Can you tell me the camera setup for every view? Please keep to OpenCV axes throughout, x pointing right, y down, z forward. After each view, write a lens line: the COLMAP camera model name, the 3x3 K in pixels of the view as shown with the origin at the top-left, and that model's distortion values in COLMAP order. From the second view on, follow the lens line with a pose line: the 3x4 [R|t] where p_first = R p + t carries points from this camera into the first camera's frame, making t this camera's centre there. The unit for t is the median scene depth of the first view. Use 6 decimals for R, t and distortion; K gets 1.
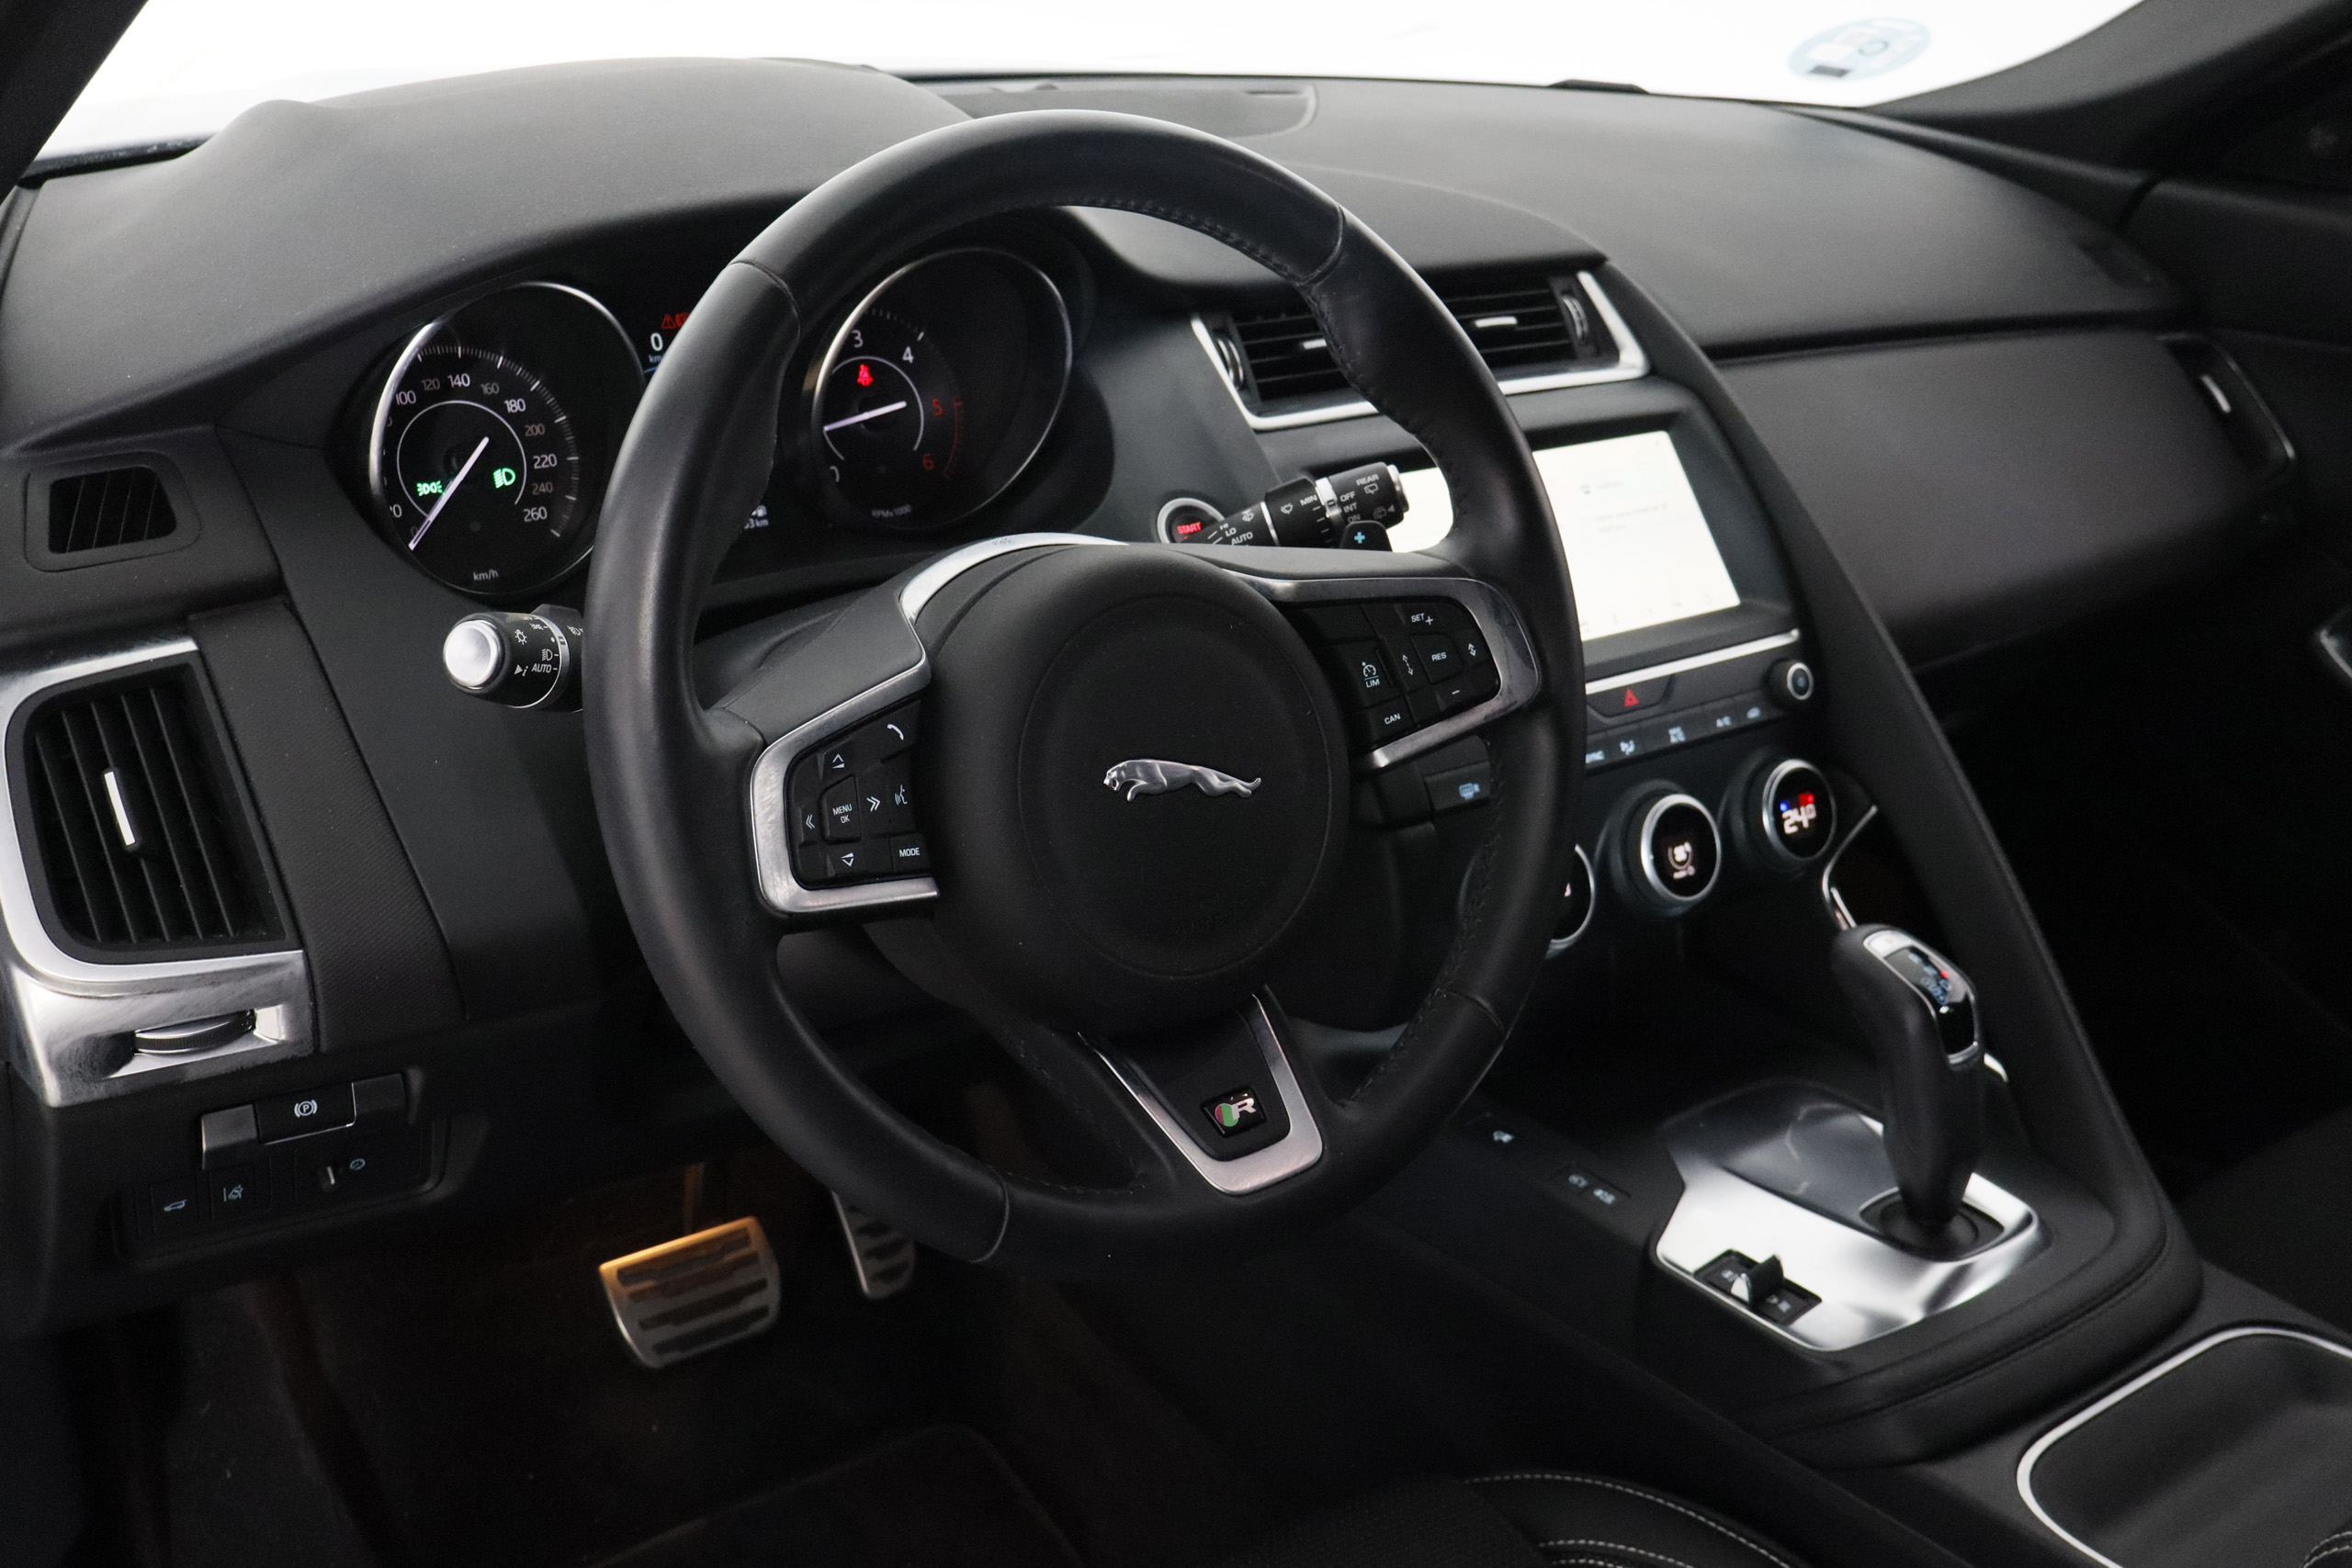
lens RADIAL K [[2304.6, 0, 1176.0], [0, 2304.6, 784.0], [0, 0, 1]] dist [0.012429, 0.000353]
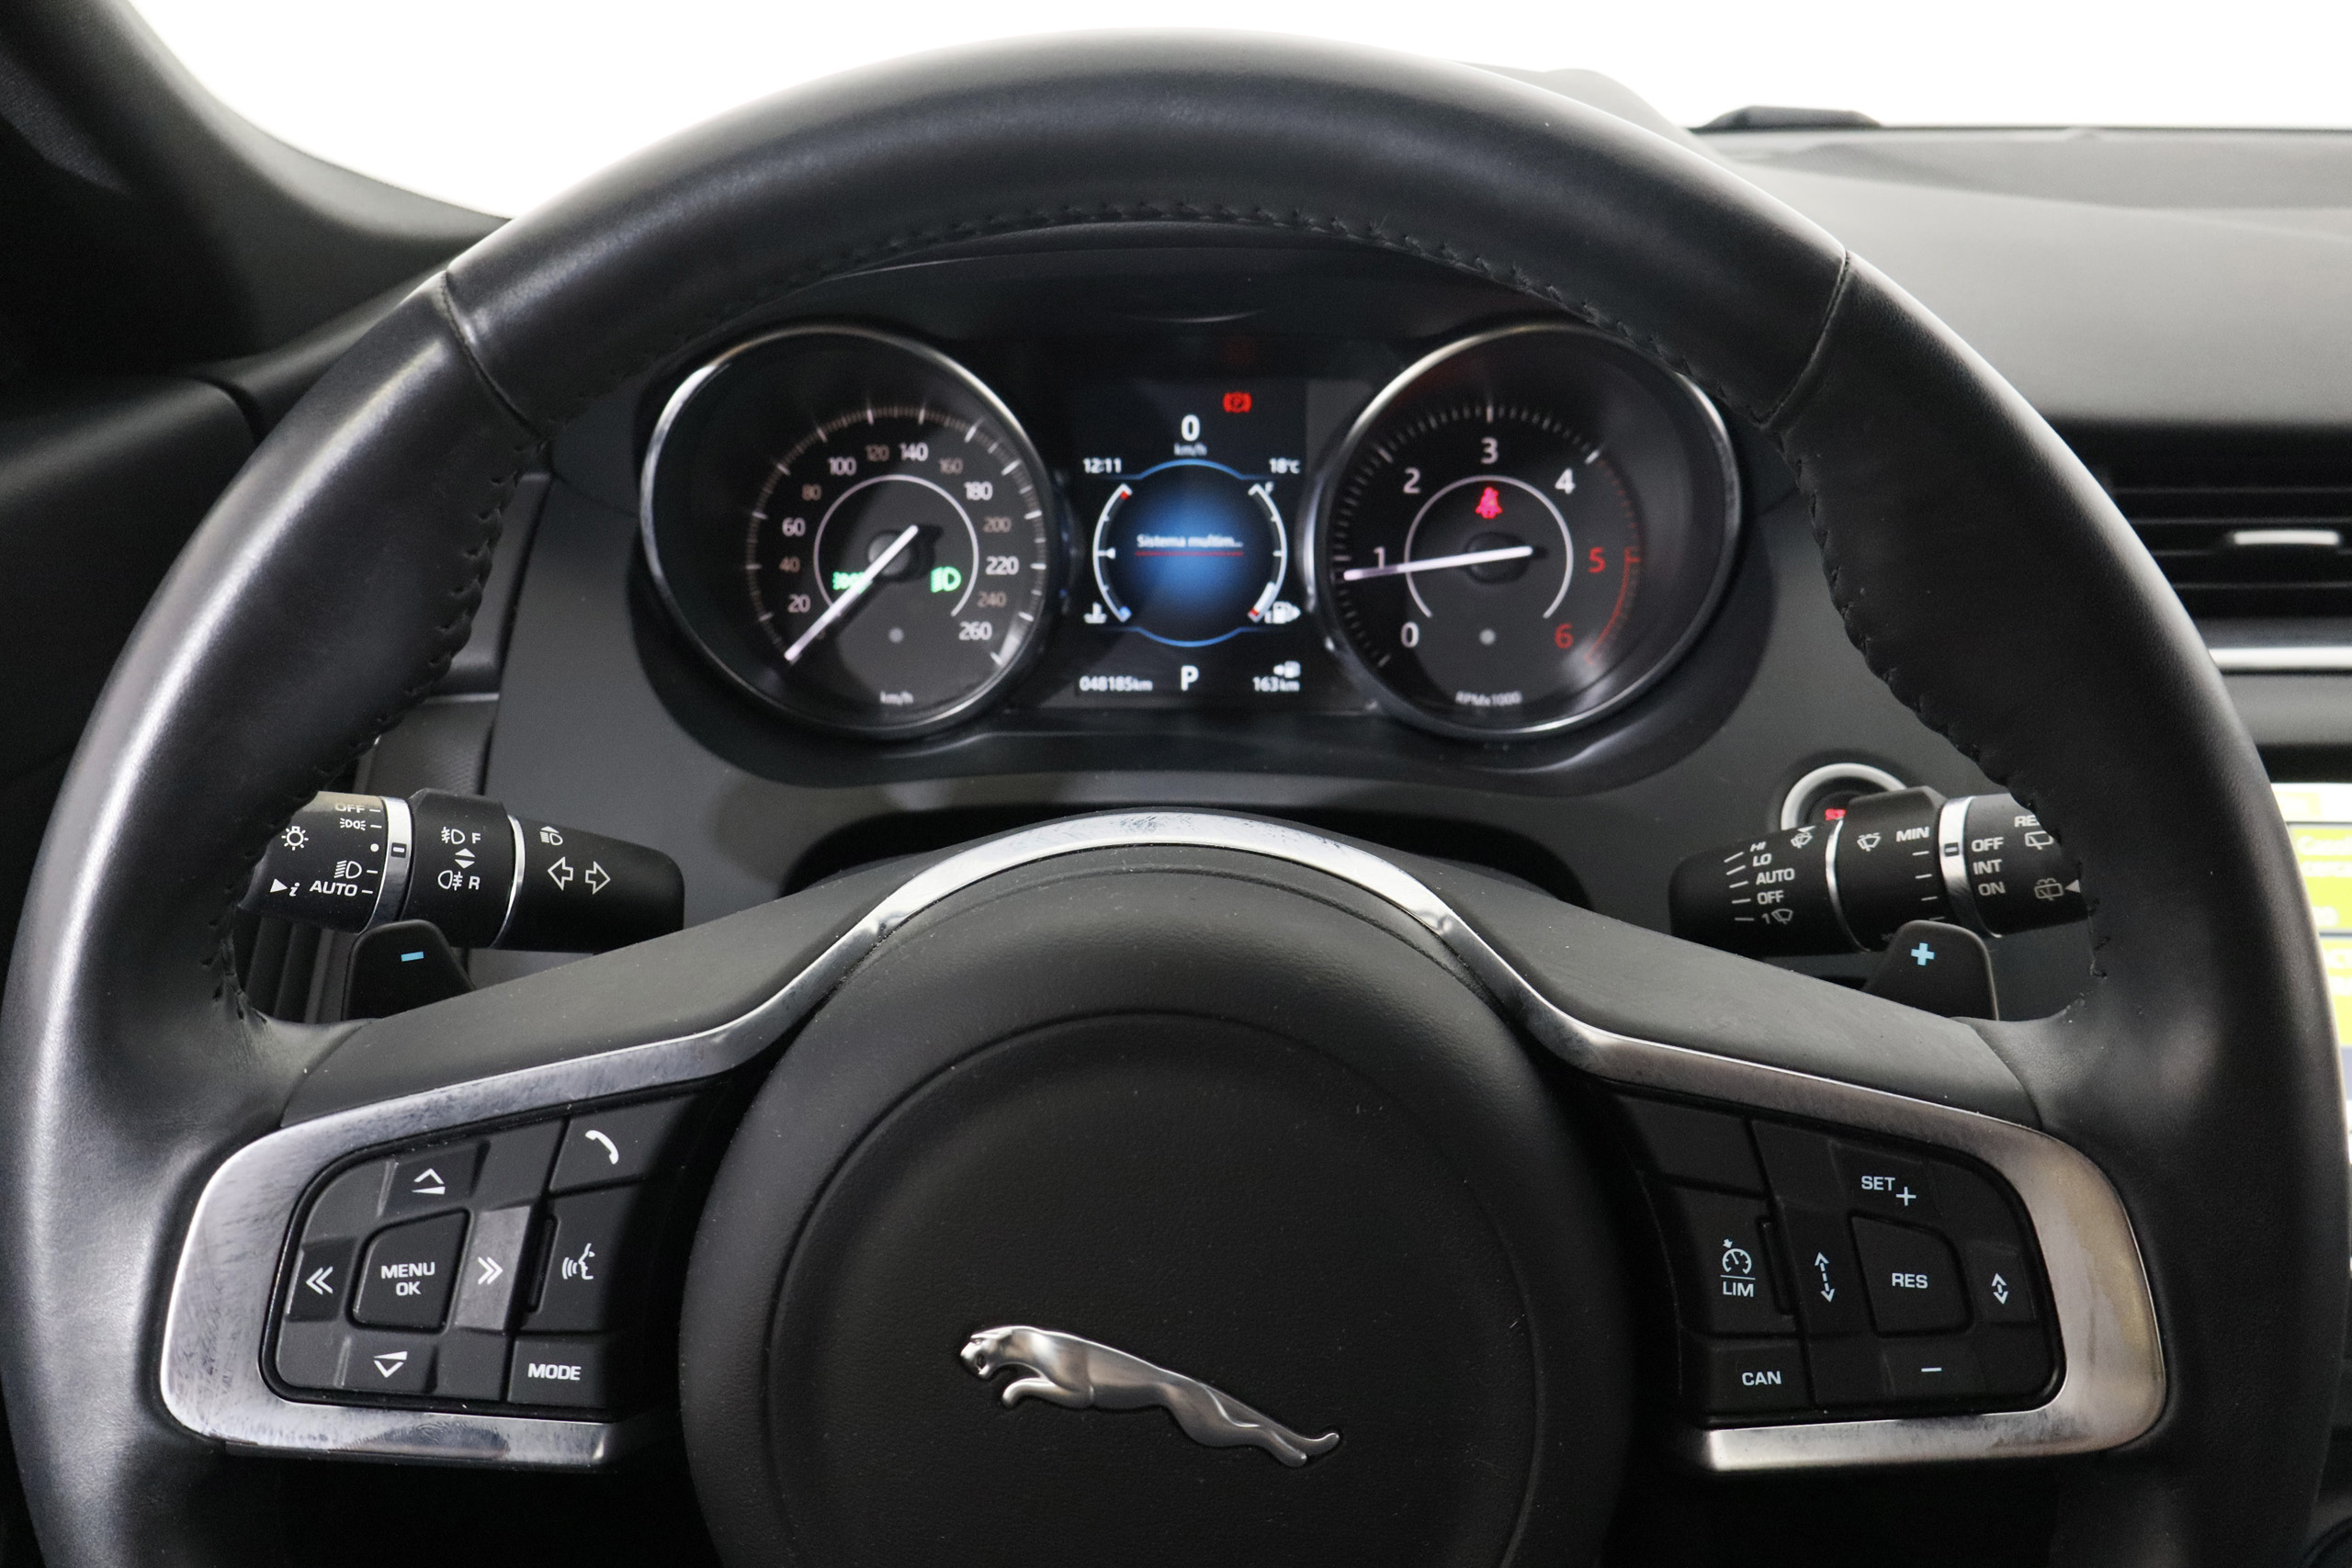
lens RADIAL K [[1901.3, 0, 1169.5], [0, 1901.3, 797.4], [0, 0, 1]] dist [0.011204, -0.001377]
pose [[0.772173, 0.203189, -0.602049, 0.173335], [-0.206111, 0.976357, 0.065162, -0.117779], [0.601055, 0.073773, 0.795796, 0.532917]]
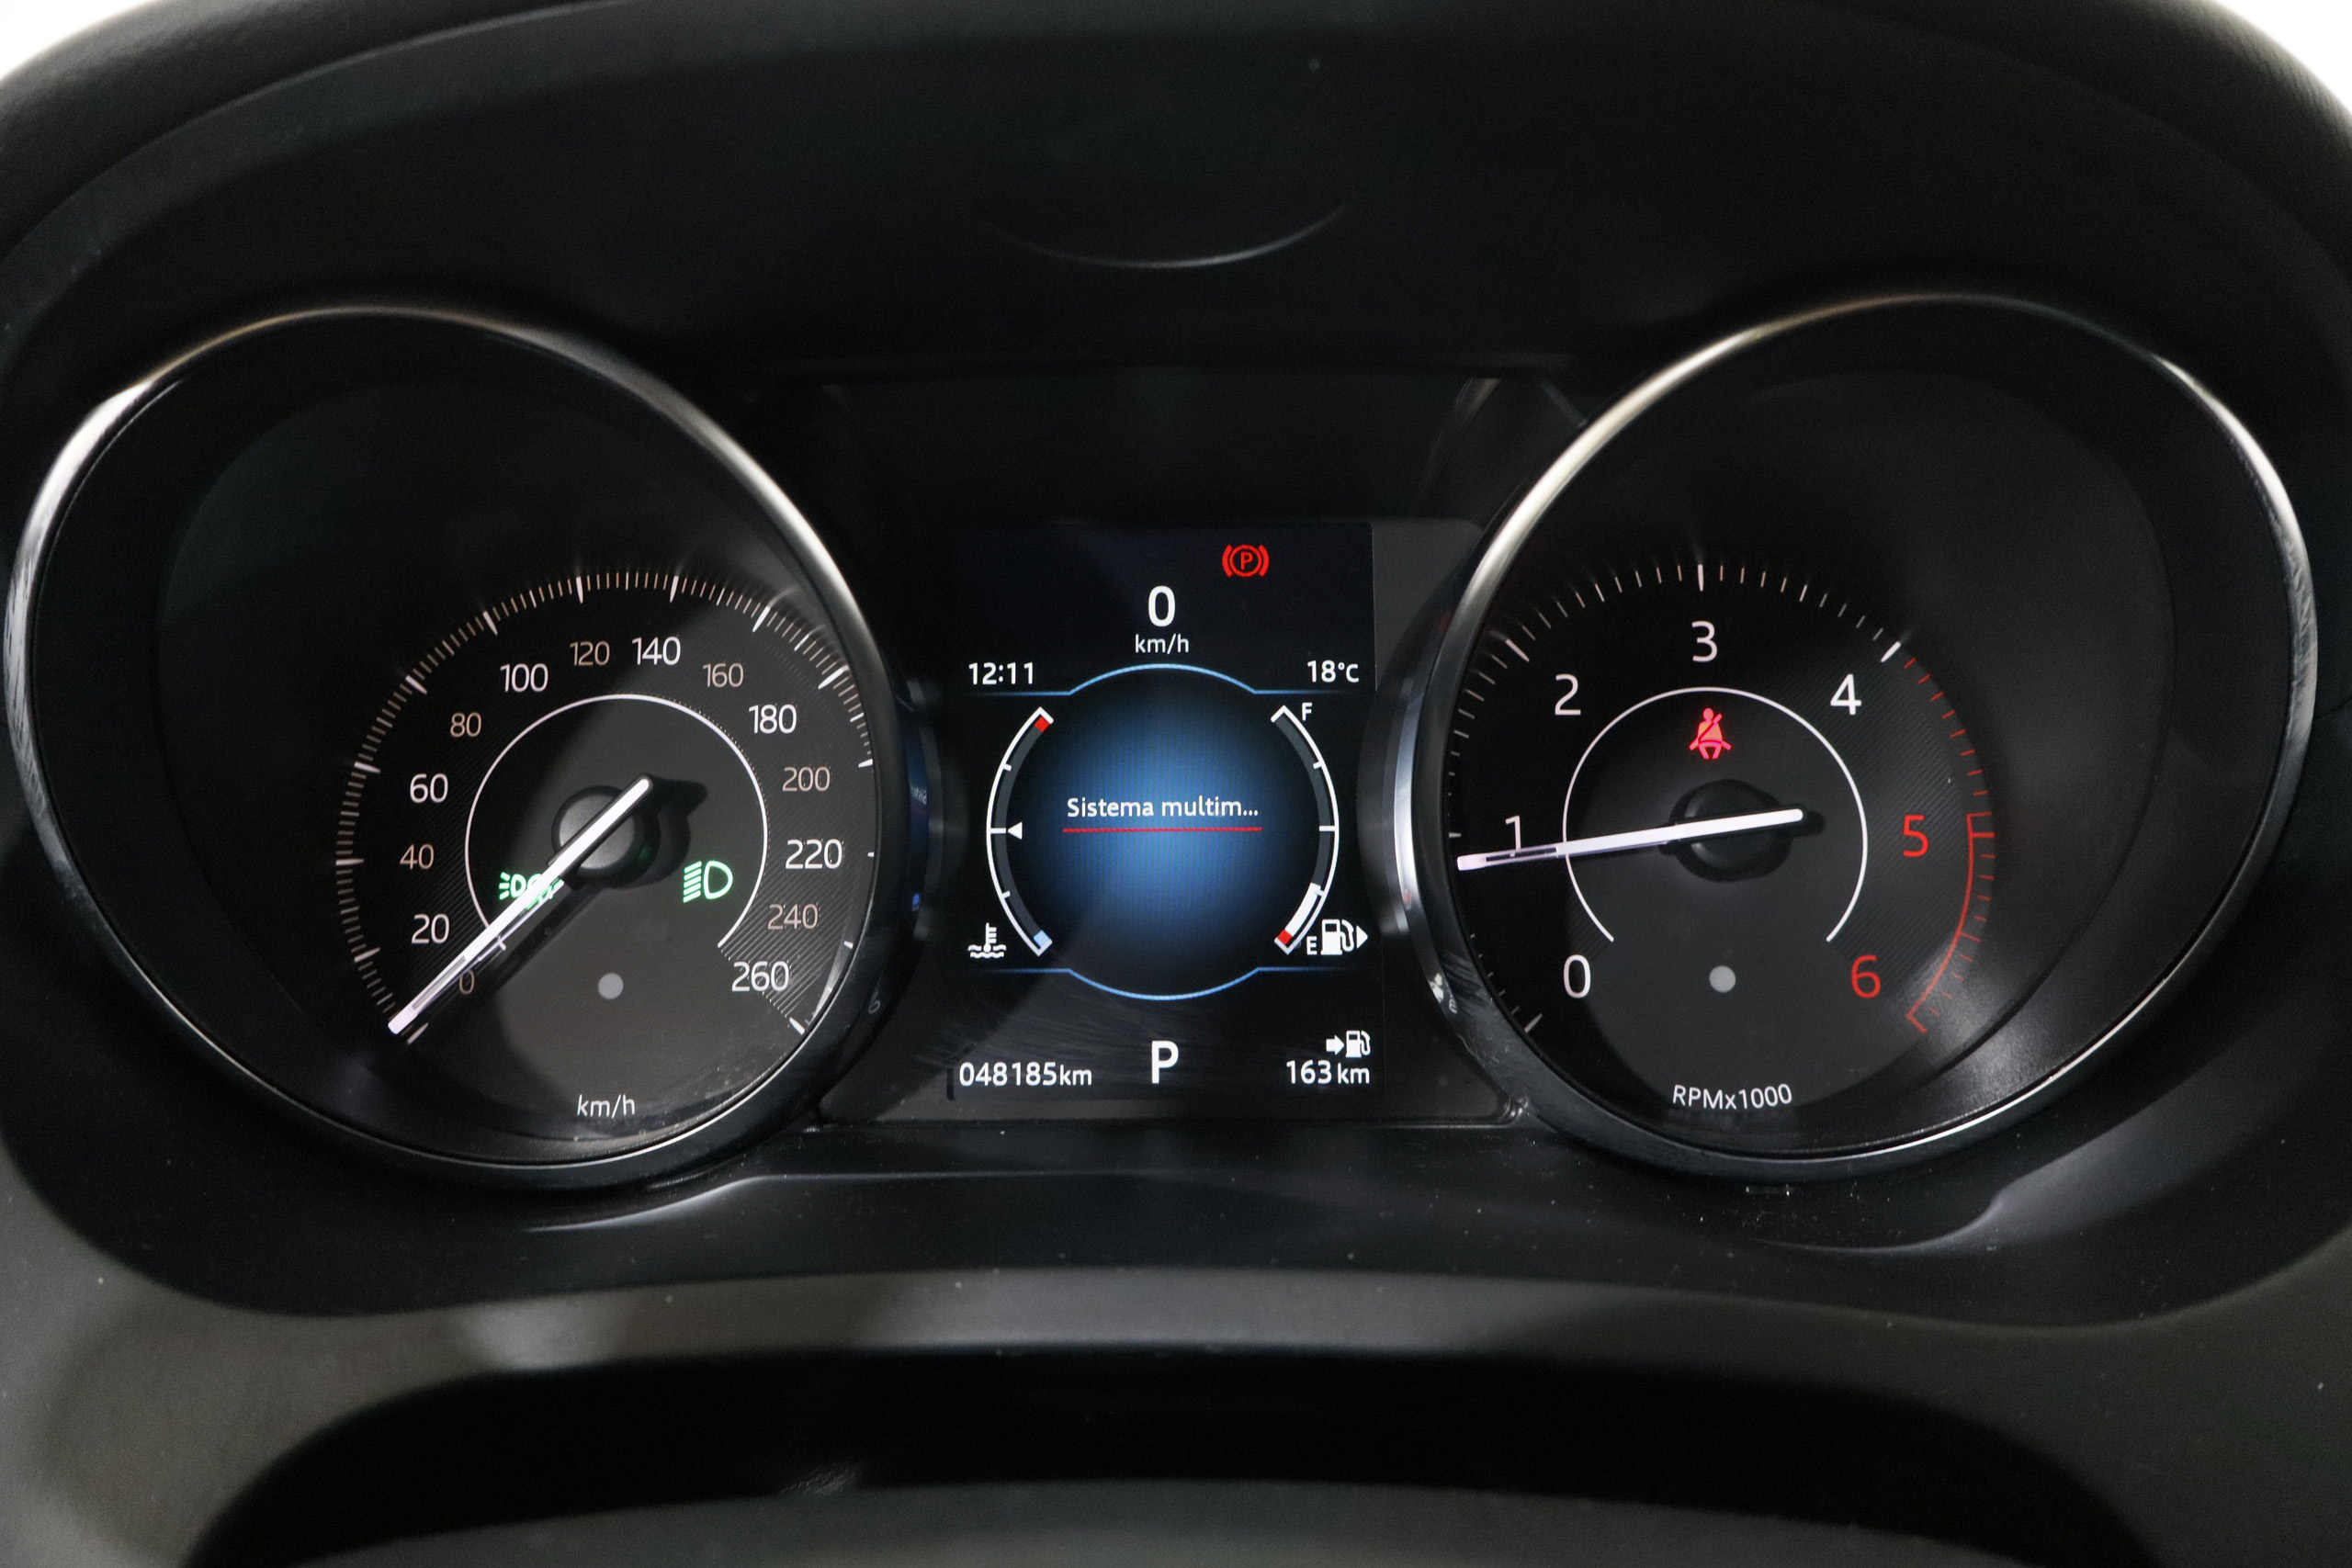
lens RADIAL K [[1901.3, 0, 1169.5], [0, 1901.3, 797.4], [0, 0, 1]] dist [0.011204, -0.001377]
pose [[0.792407, 0.066629, -0.606342, -0.014267], [-0.196643, 0.968852, -0.150521, -0.111454], [0.577427, 0.238507, 0.780828, 0.771006]]
